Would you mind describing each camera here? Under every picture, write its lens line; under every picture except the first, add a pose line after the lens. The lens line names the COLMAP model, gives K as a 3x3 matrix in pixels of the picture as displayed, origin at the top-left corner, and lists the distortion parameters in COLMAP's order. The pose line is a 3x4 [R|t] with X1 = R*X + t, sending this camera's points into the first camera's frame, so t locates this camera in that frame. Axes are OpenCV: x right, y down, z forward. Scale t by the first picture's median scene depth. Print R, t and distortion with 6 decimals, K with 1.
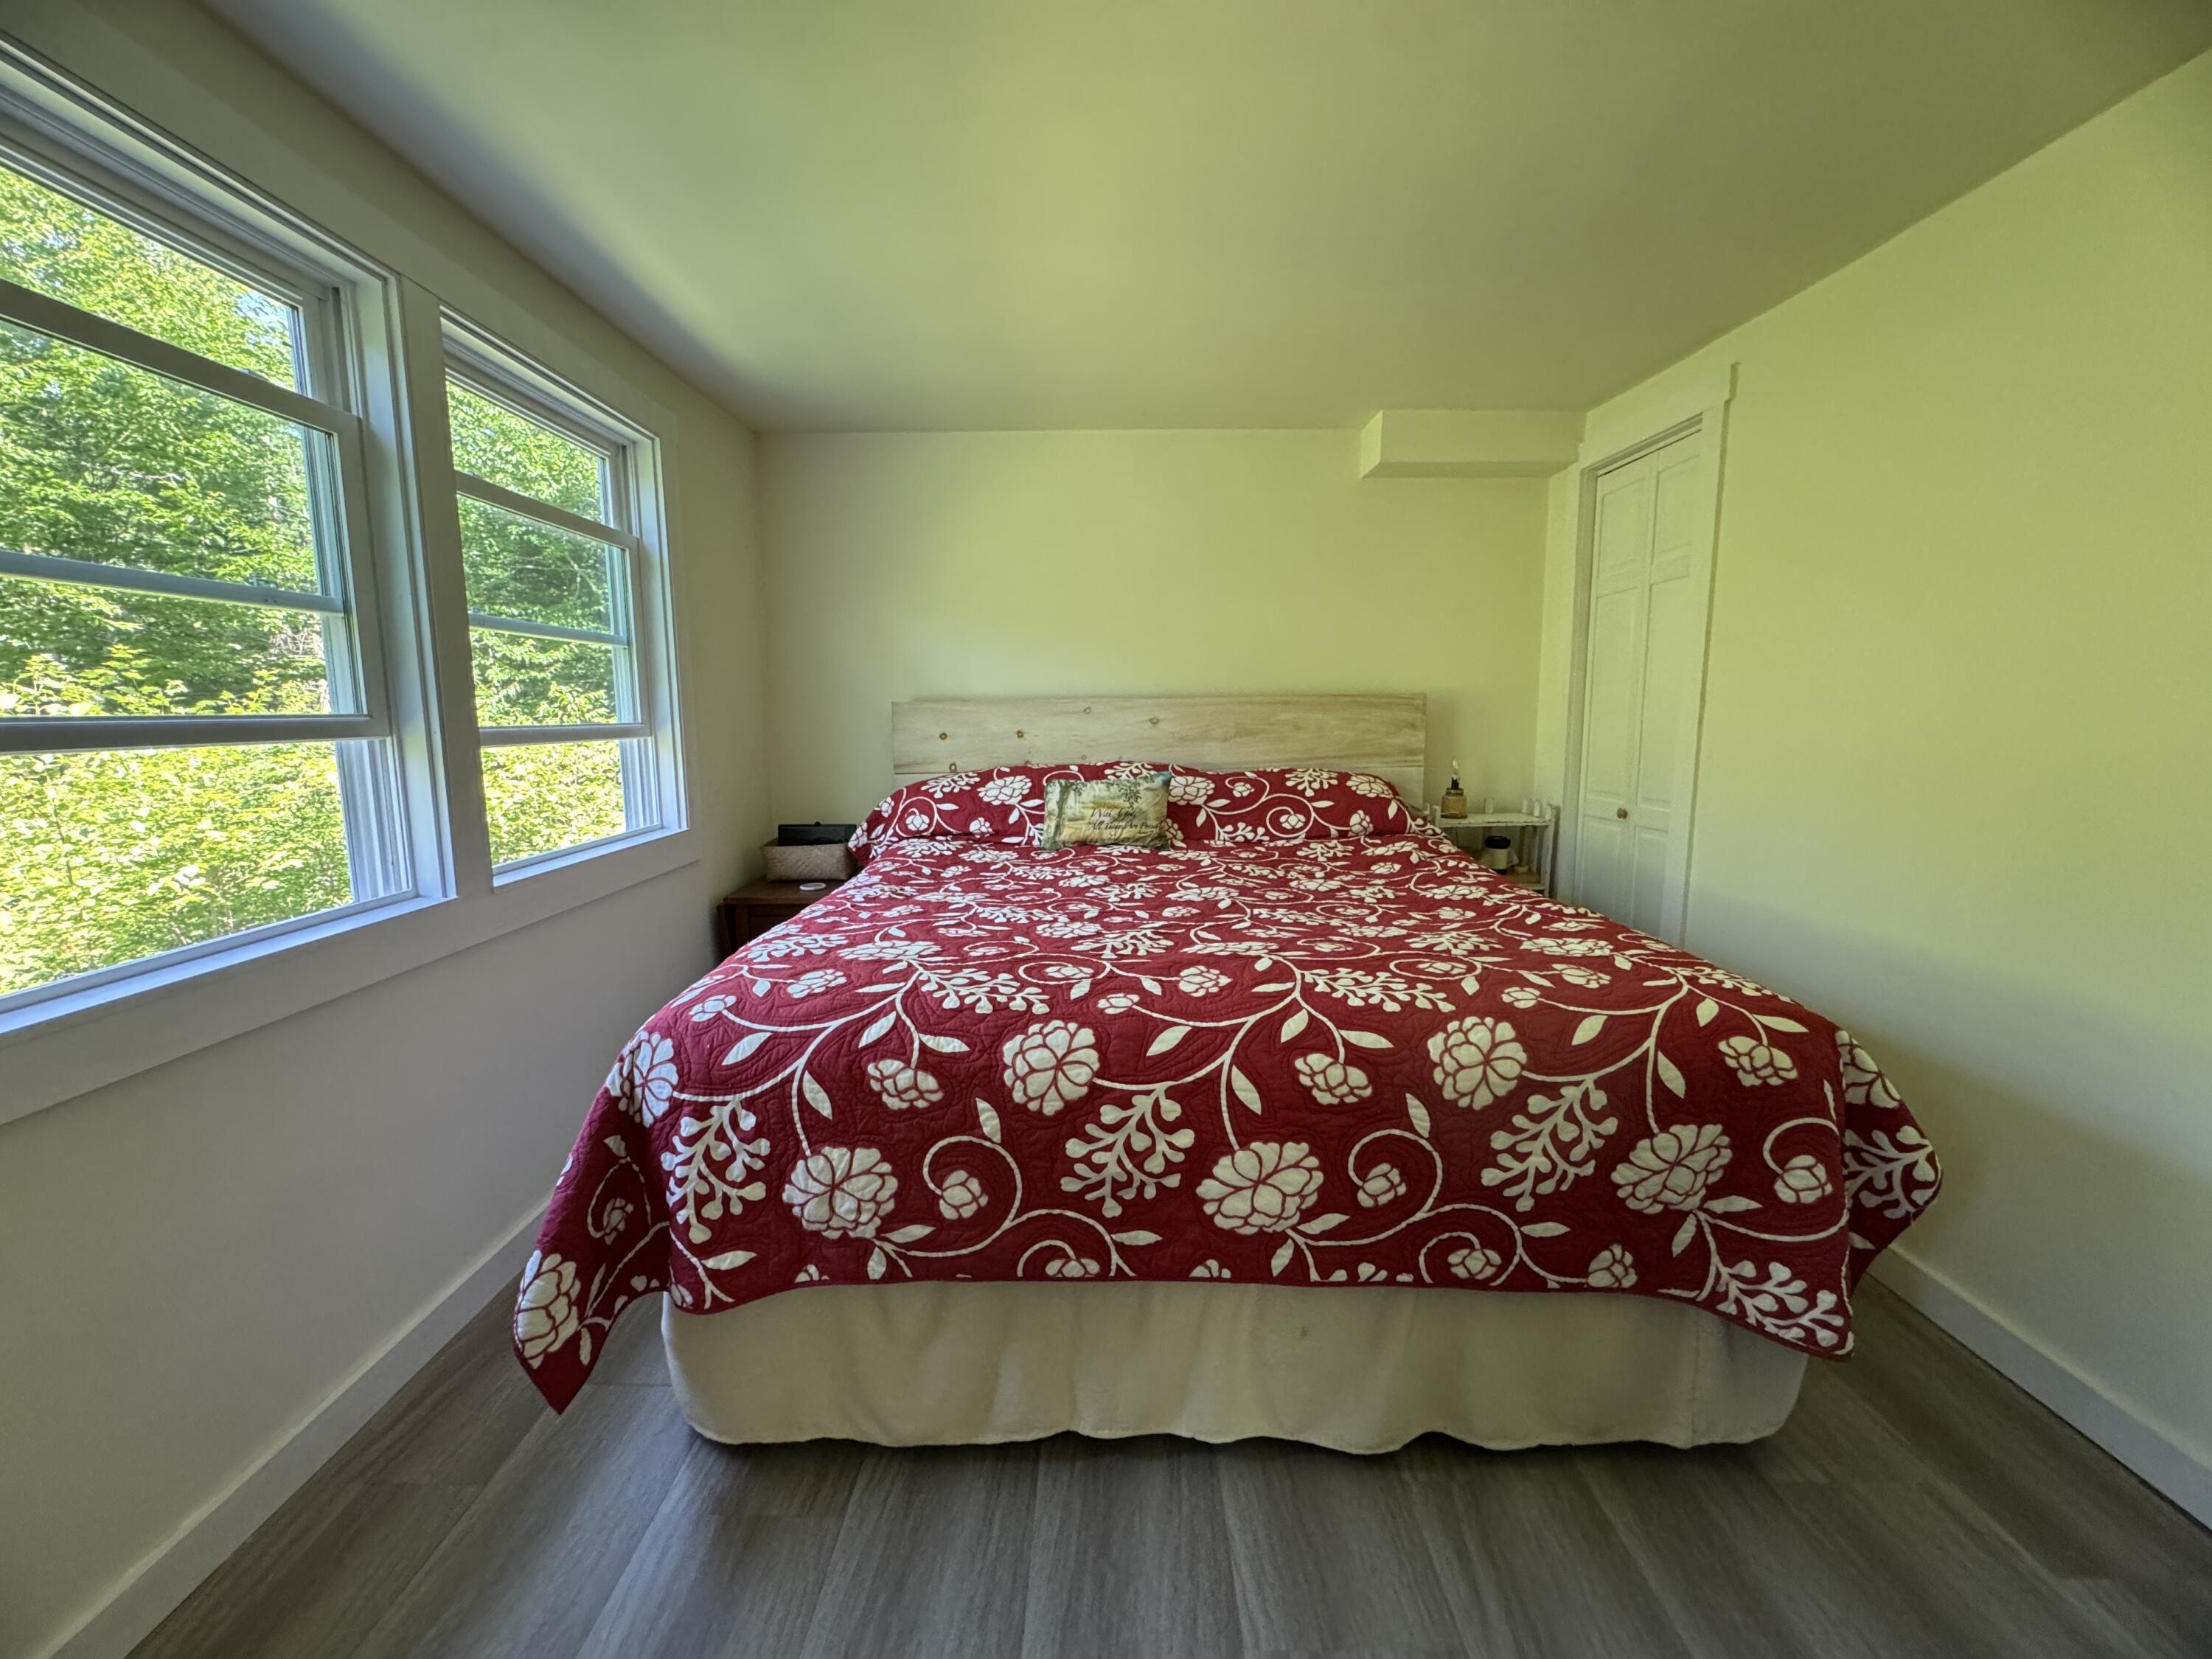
lens RADIAL K [[884.5, 0, 1108.0], [0, 884.5, 830.4], [0, 0, 1]] dist [-0.003226, 0.000622]
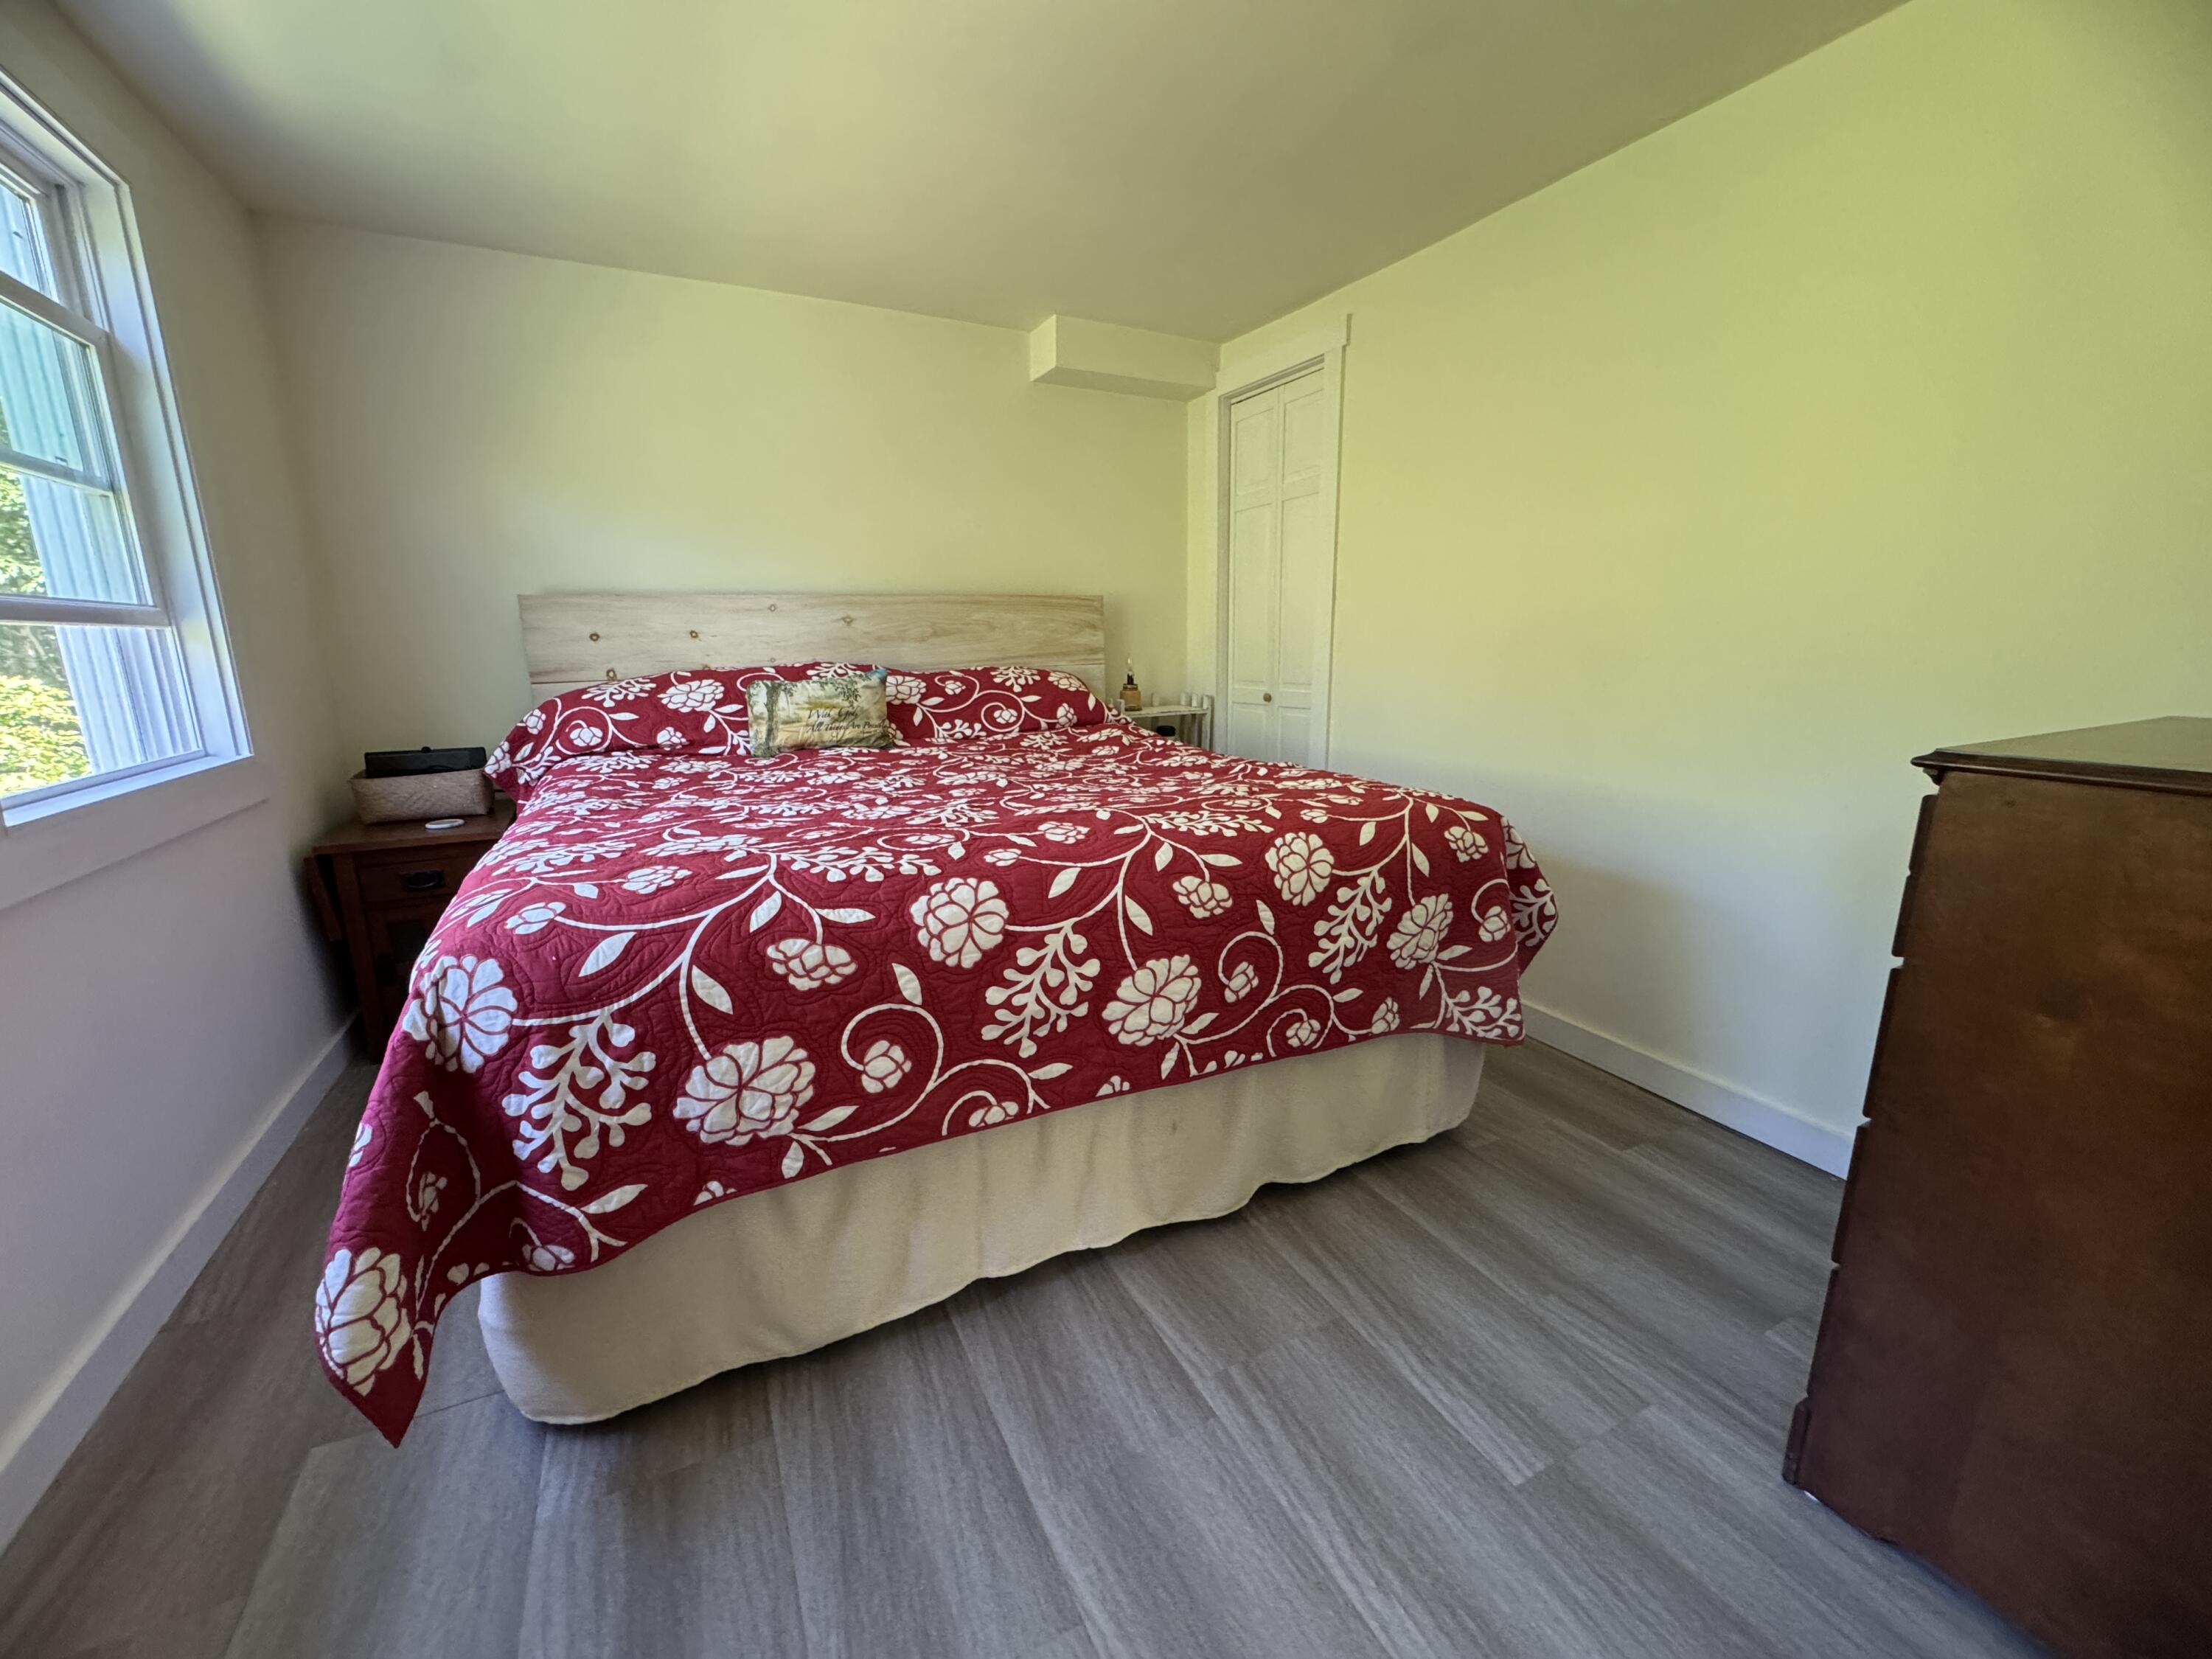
lens RADIAL K [[884.5, 0, 1110.3], [0, 884.5, 828.1], [0, 0, 1]] dist [-0.003226, 0.000622]
pose [[0.892653, -0.097766, 0.440013, -0.331726], [0.066114, 0.994035, 0.086738, 0.084802], [-0.445869, -0.048336, 0.893792, 0.039884]]
